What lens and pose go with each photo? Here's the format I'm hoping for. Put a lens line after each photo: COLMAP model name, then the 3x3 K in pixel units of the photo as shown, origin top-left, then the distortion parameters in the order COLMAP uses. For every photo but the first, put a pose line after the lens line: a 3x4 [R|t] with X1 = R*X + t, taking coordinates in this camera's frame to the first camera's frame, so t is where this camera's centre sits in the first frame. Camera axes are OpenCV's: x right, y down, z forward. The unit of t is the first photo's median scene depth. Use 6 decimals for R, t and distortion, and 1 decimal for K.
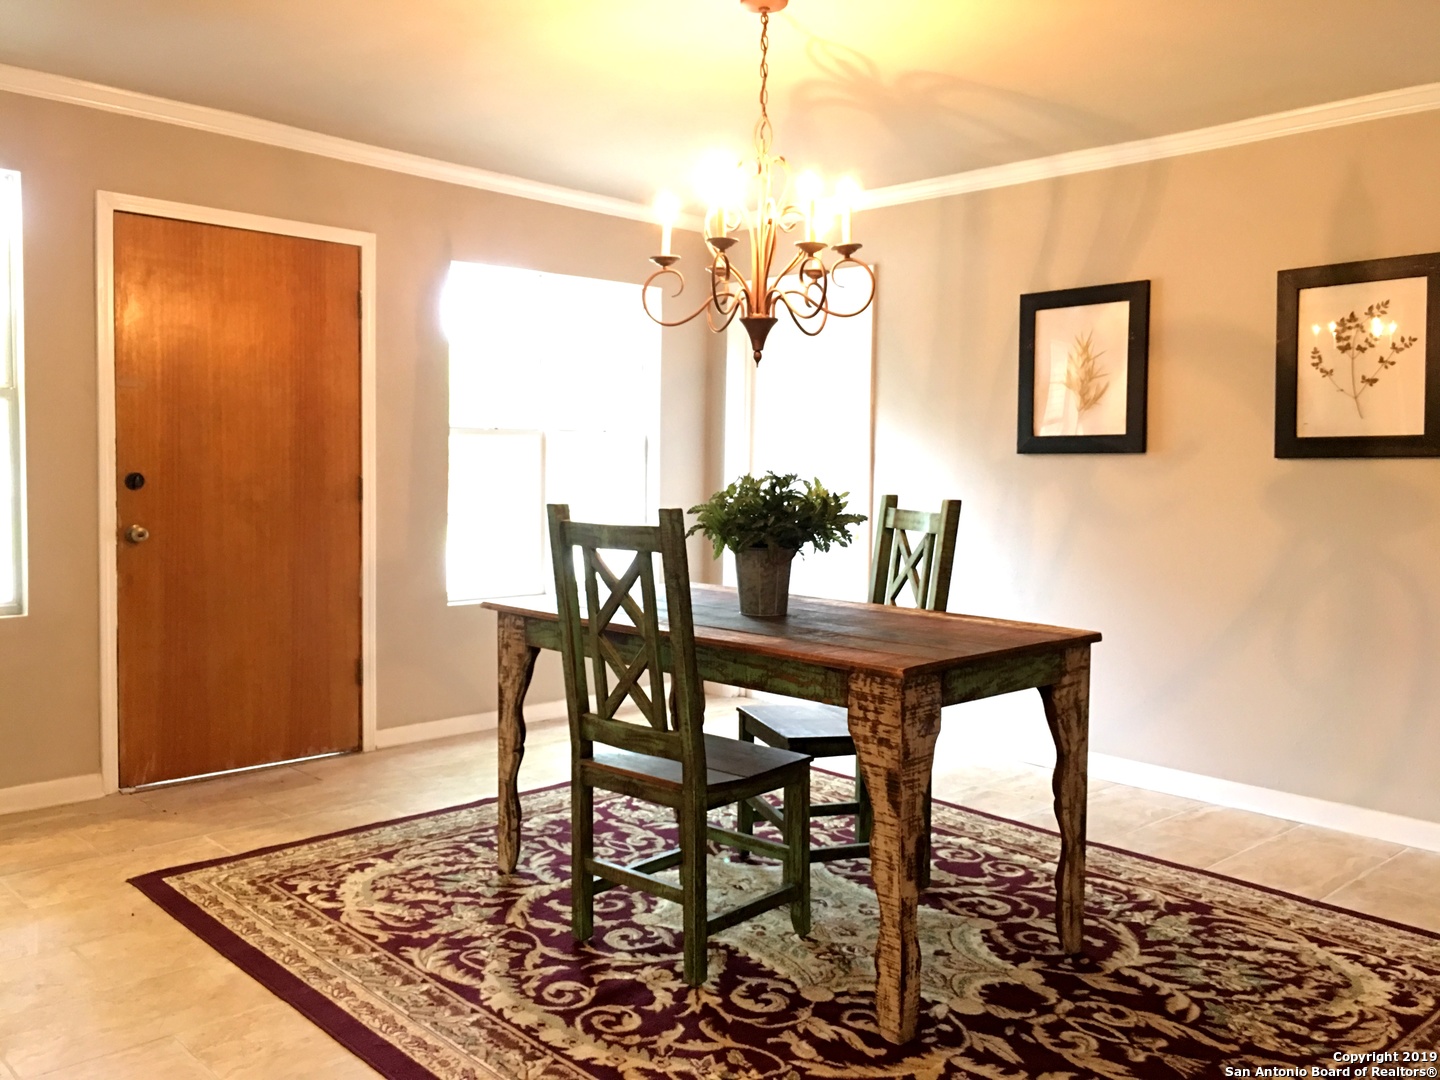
lens RADIAL K [[1234.3, 0, 710.4], [0, 1234.3, 532.3], [0, 0, 1]] dist [0.061774, -0.078860]
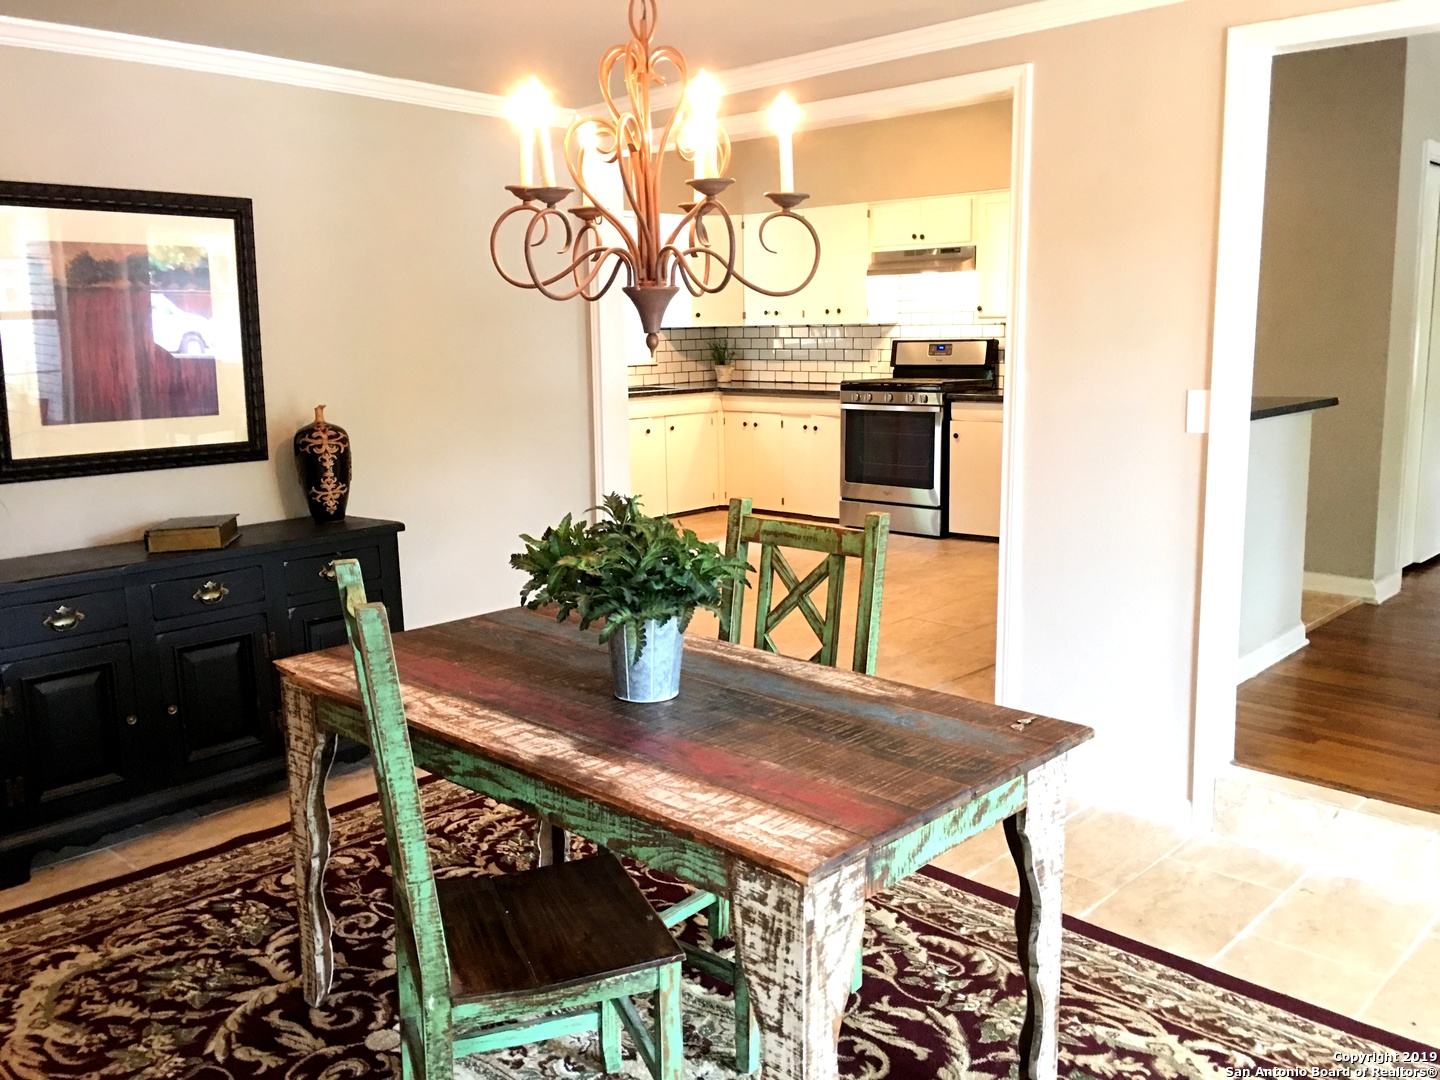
lens RADIAL K [[1234.3, 0, 710.3], [0, 1234.3, 528.8], [0, 0, 1]] dist [0.061774, -0.078860]
pose [[-0.998575, 0.007323, -0.052860, 0.042517], [-0.004881, 0.973856, 0.227116, -0.193690], [0.053141, 0.227050, -0.972432, 1.669064]]
